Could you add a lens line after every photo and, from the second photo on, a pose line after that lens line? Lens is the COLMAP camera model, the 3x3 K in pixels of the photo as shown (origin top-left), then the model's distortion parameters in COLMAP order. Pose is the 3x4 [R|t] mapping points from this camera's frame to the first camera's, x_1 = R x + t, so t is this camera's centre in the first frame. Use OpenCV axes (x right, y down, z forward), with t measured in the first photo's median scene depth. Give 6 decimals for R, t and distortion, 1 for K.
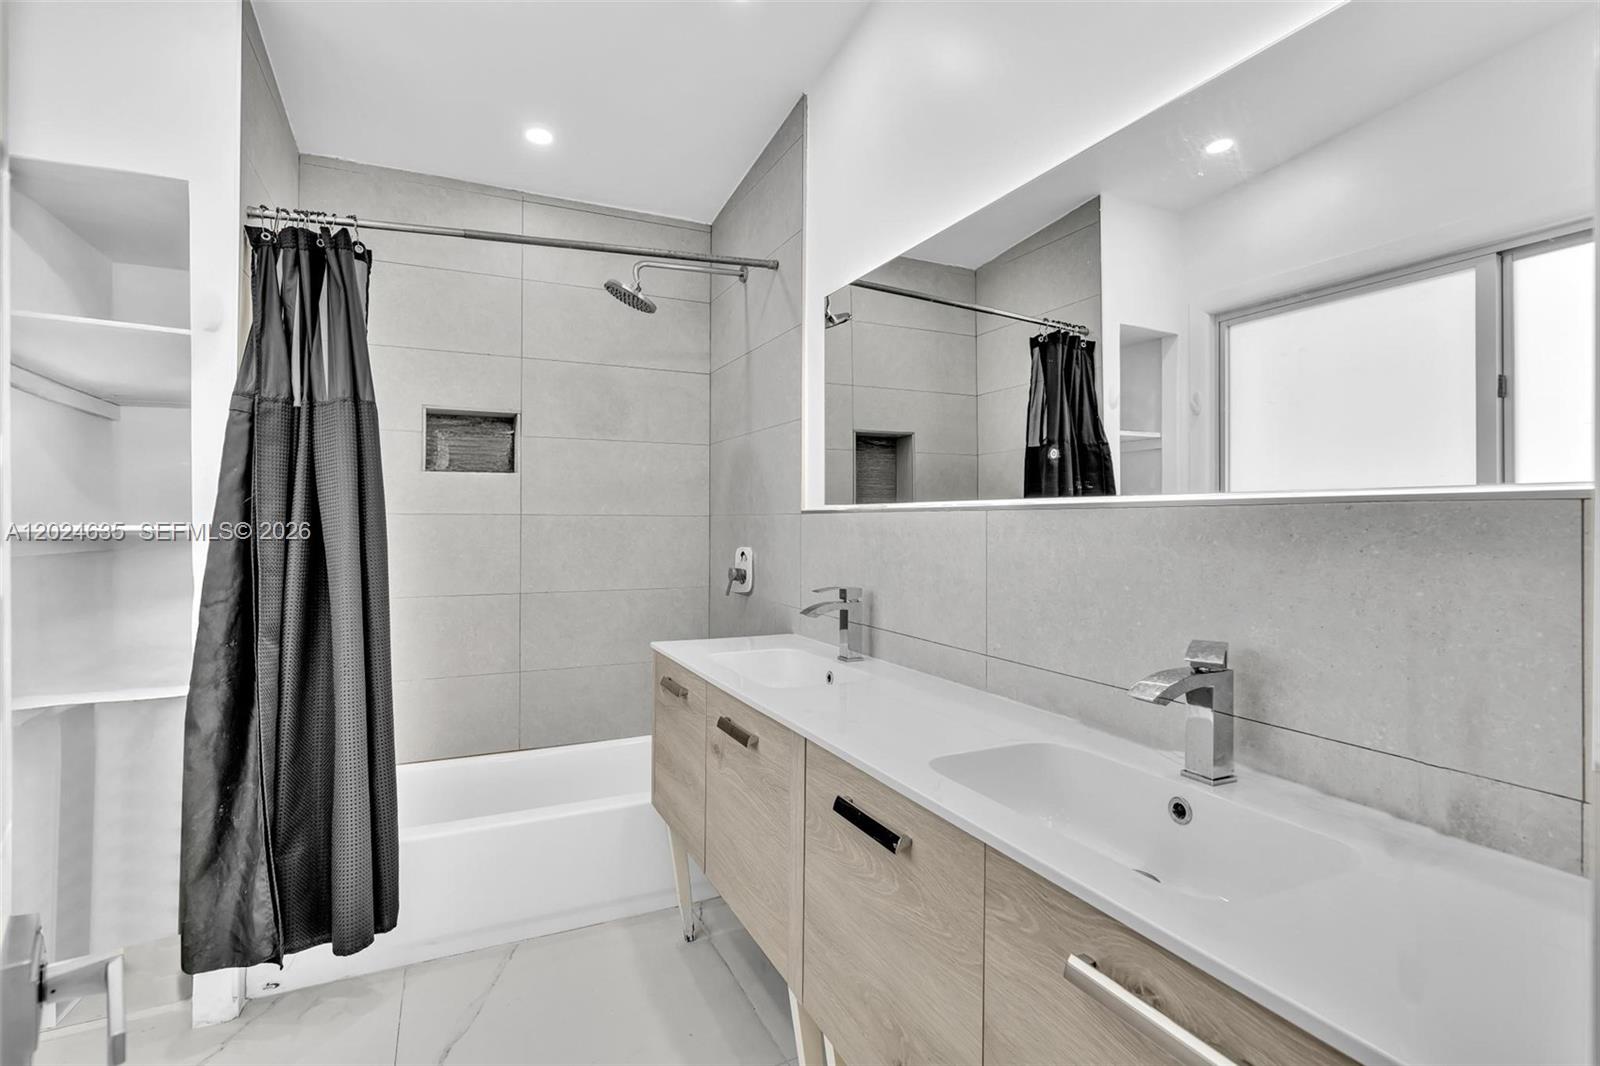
lens RADIAL K [[793.6, 0, 800.4], [0, 793.6, 524.7], [0, 0, 1]] dist [-0.002490, 0.001439]
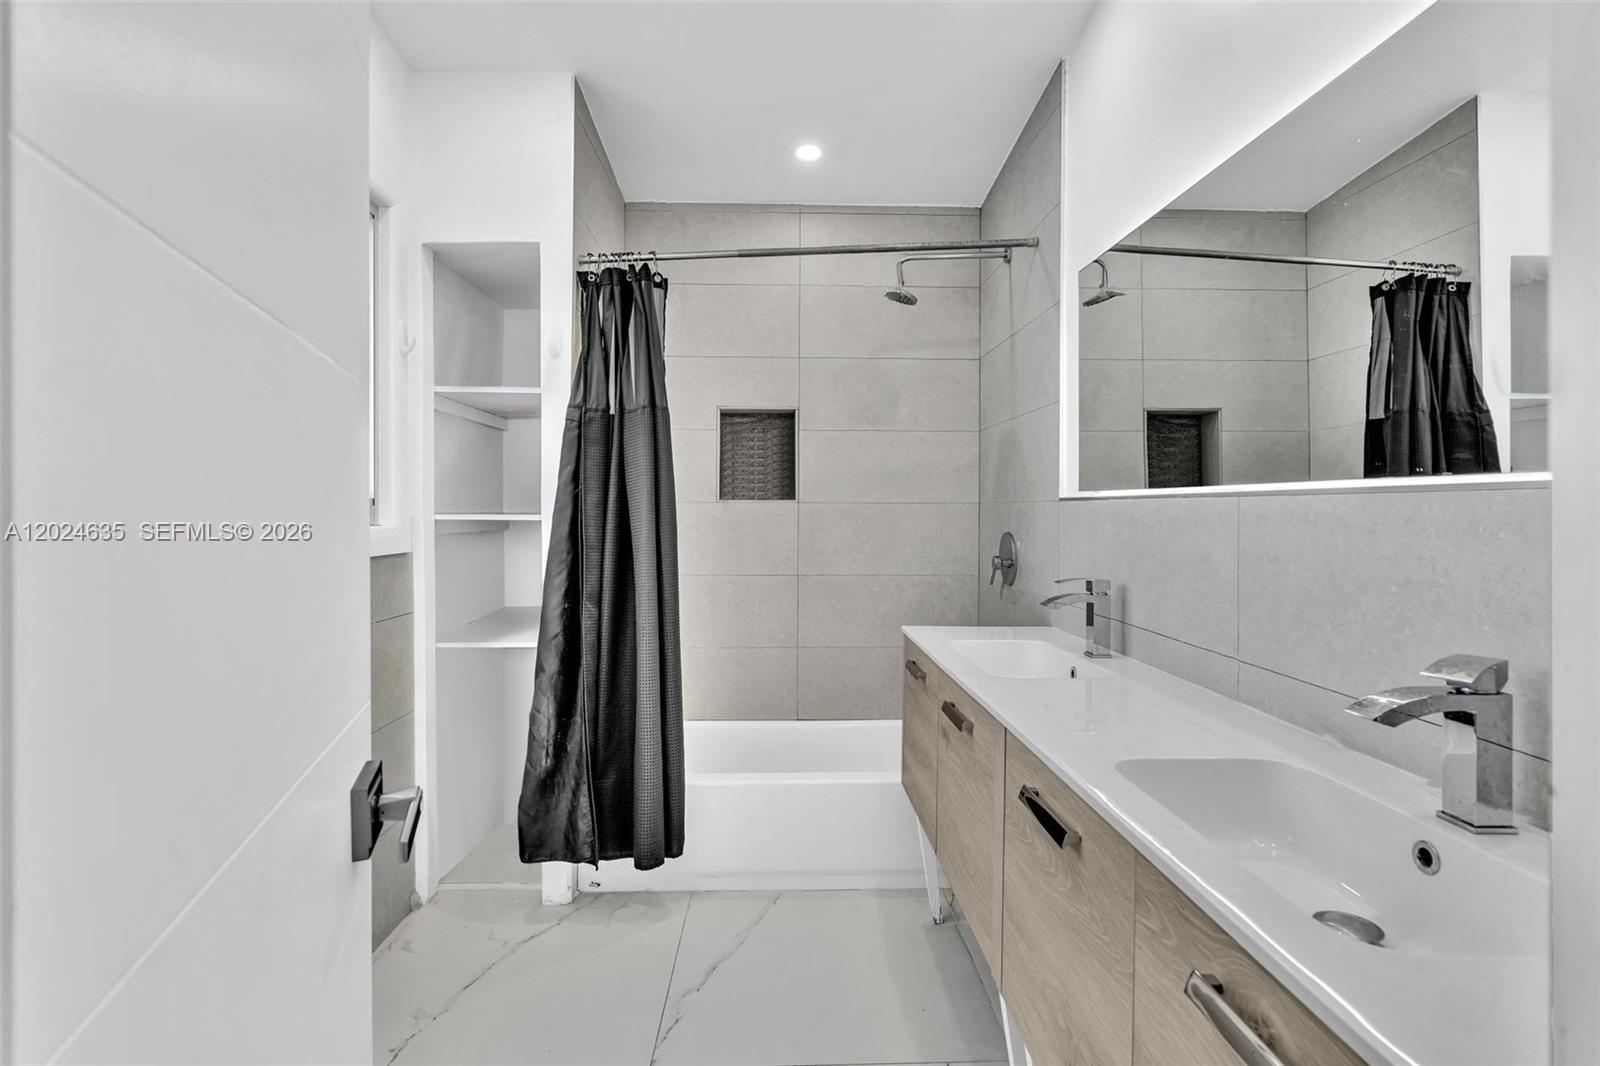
lens RADIAL K [[819.6, 0, 786.9], [0, 819.6, 514.3], [0, 0, 1]] dist [-0.002630, 0.000491]
pose [[0.909019, 0.004297, -0.416732, 0.134023], [-0.003689, 0.999991, 0.002265, 0.001212], [0.416738, -0.000521, 0.909027, -0.034402]]
